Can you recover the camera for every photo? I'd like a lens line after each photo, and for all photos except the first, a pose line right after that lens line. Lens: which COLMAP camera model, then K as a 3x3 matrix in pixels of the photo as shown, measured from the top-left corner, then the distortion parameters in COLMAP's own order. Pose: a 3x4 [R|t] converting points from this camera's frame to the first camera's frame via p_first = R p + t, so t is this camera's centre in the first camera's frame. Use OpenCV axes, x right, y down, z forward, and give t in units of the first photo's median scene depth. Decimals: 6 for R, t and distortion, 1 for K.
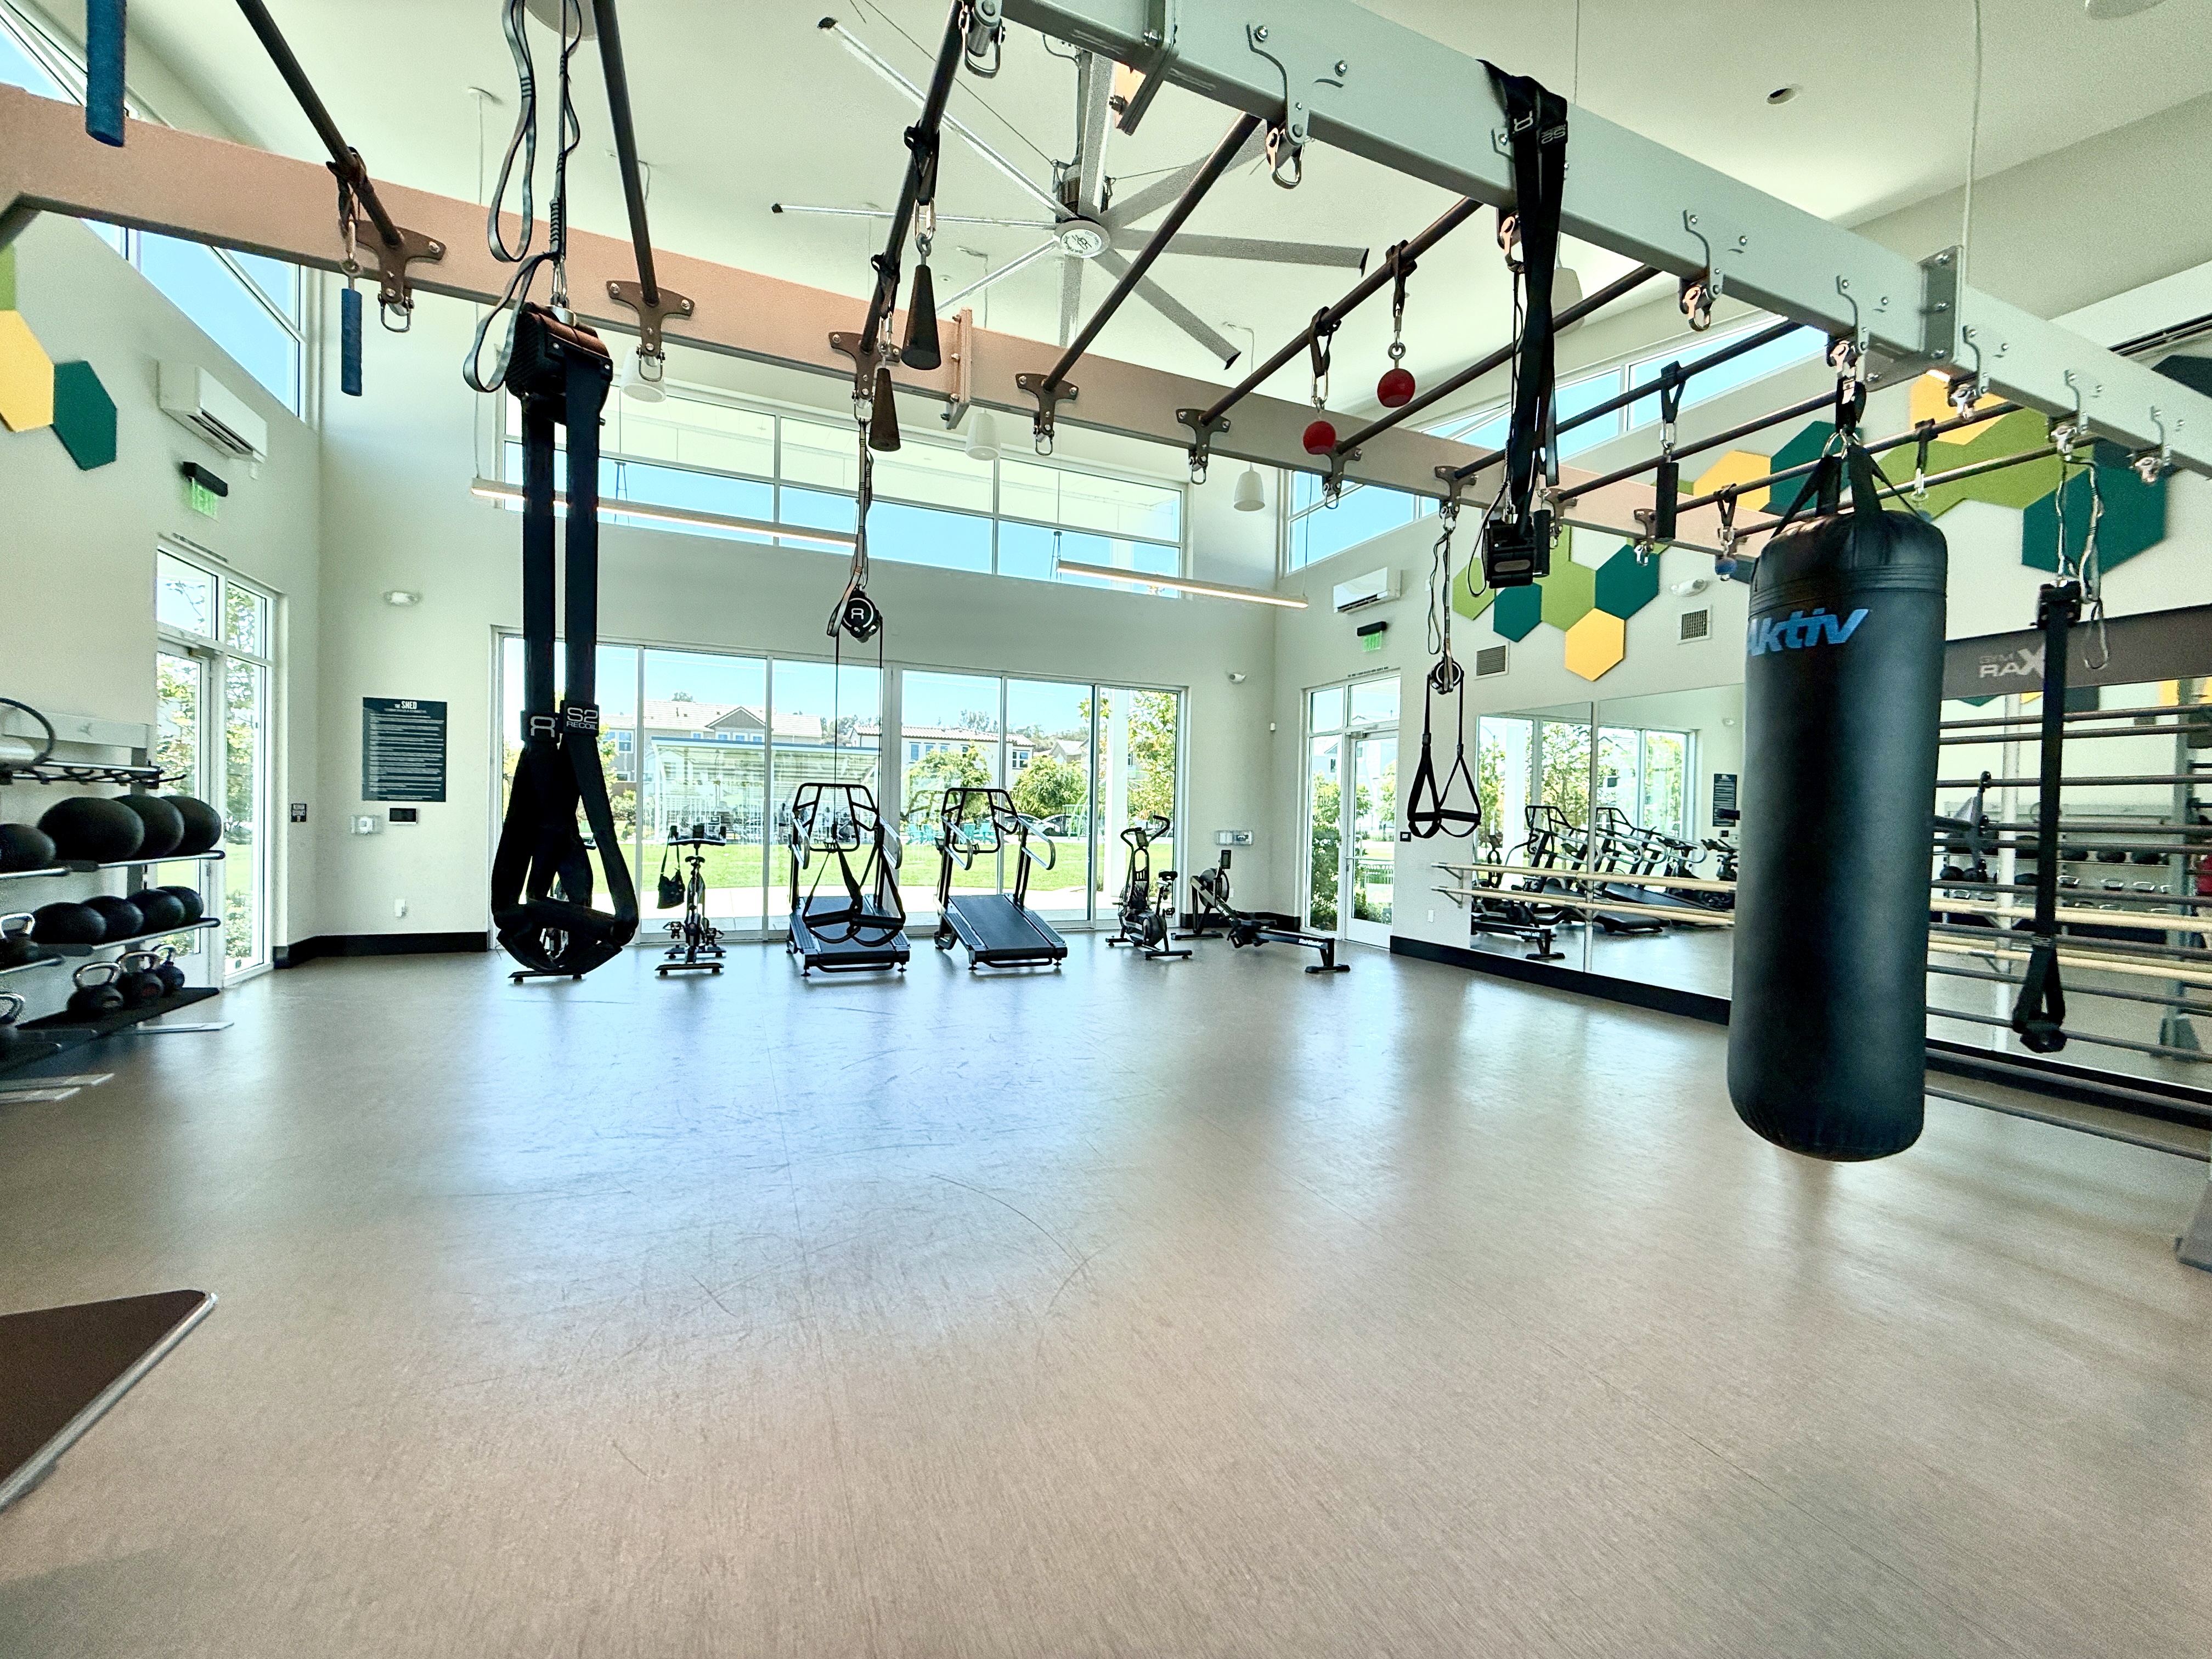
lens RADIAL K [[890.9, 0, 1106.0], [0, 890.9, 829.5], [0, 0, 1]] dist [0.000255, 0.000044]
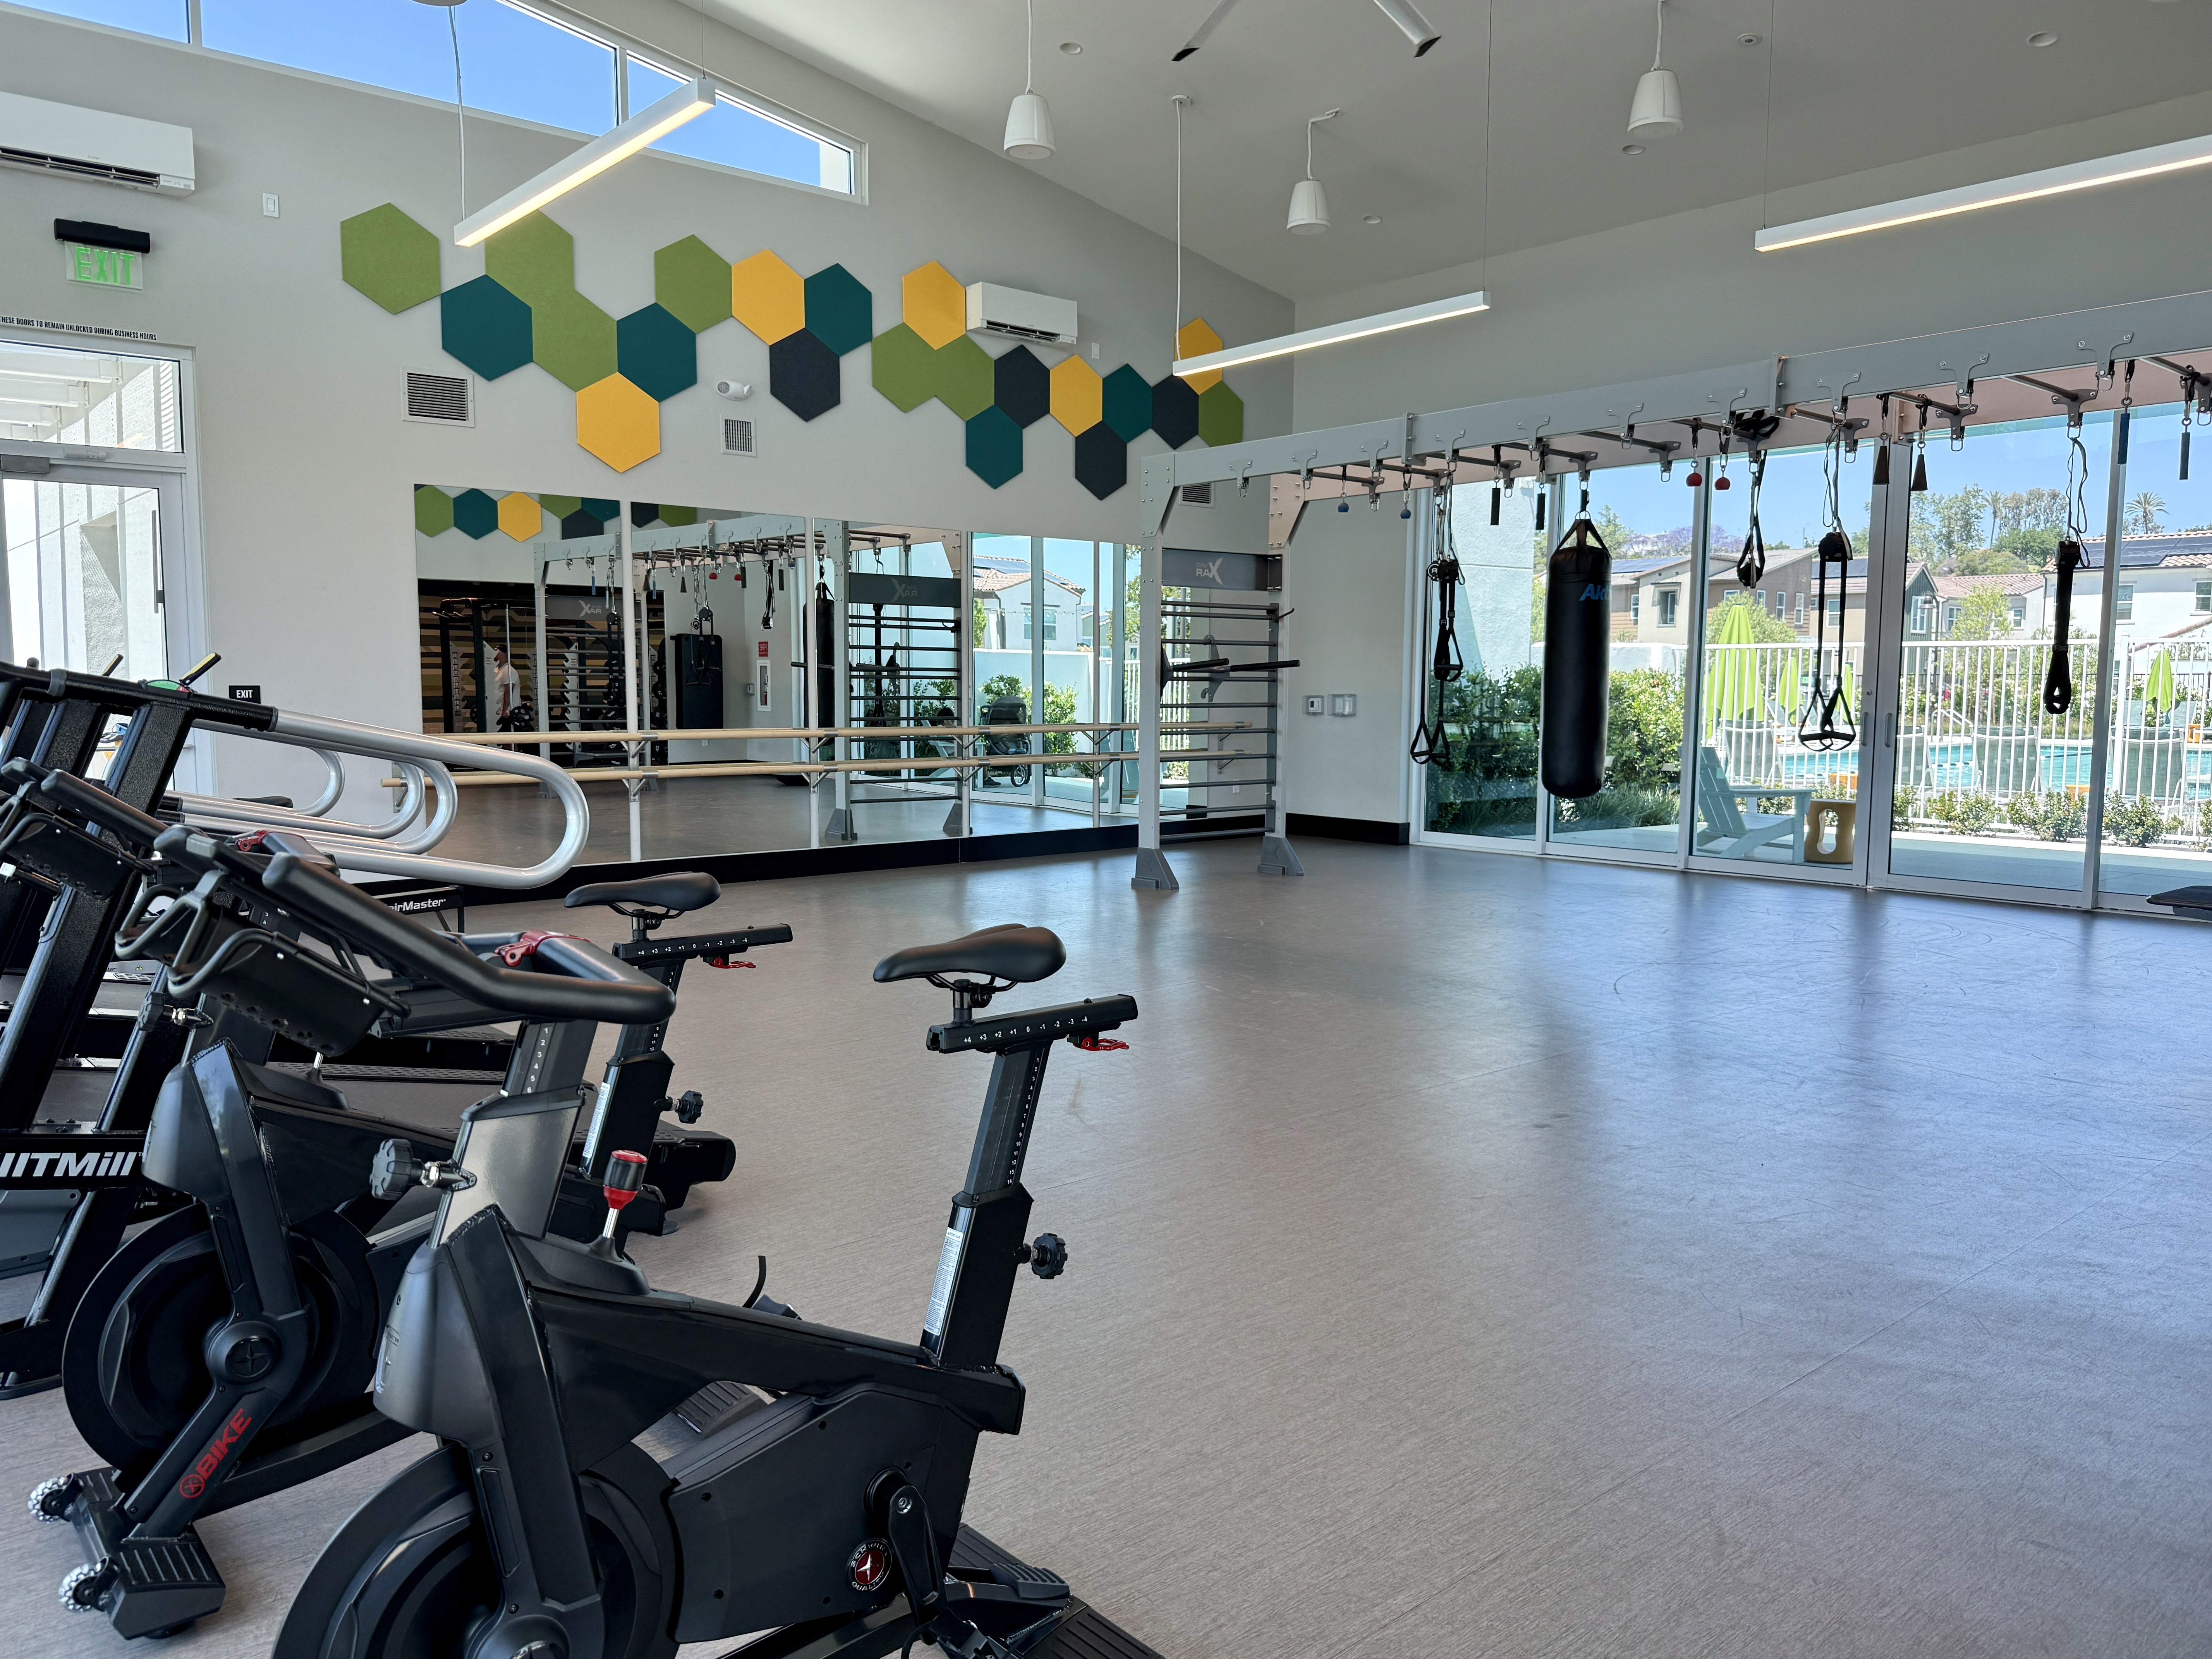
lens RADIAL K [[1603.3, 0, 1106.0], [0, 1603.3, 829.5], [0, 0, 1]] dist [-0.004524, -0.004351]
pose [[-0.301780, -0.114303, 0.946501, -0.890722], [-0.000337, 0.992800, 0.119787, -0.032819], [-0.953378, 0.035831, -0.299645, 1.050955]]
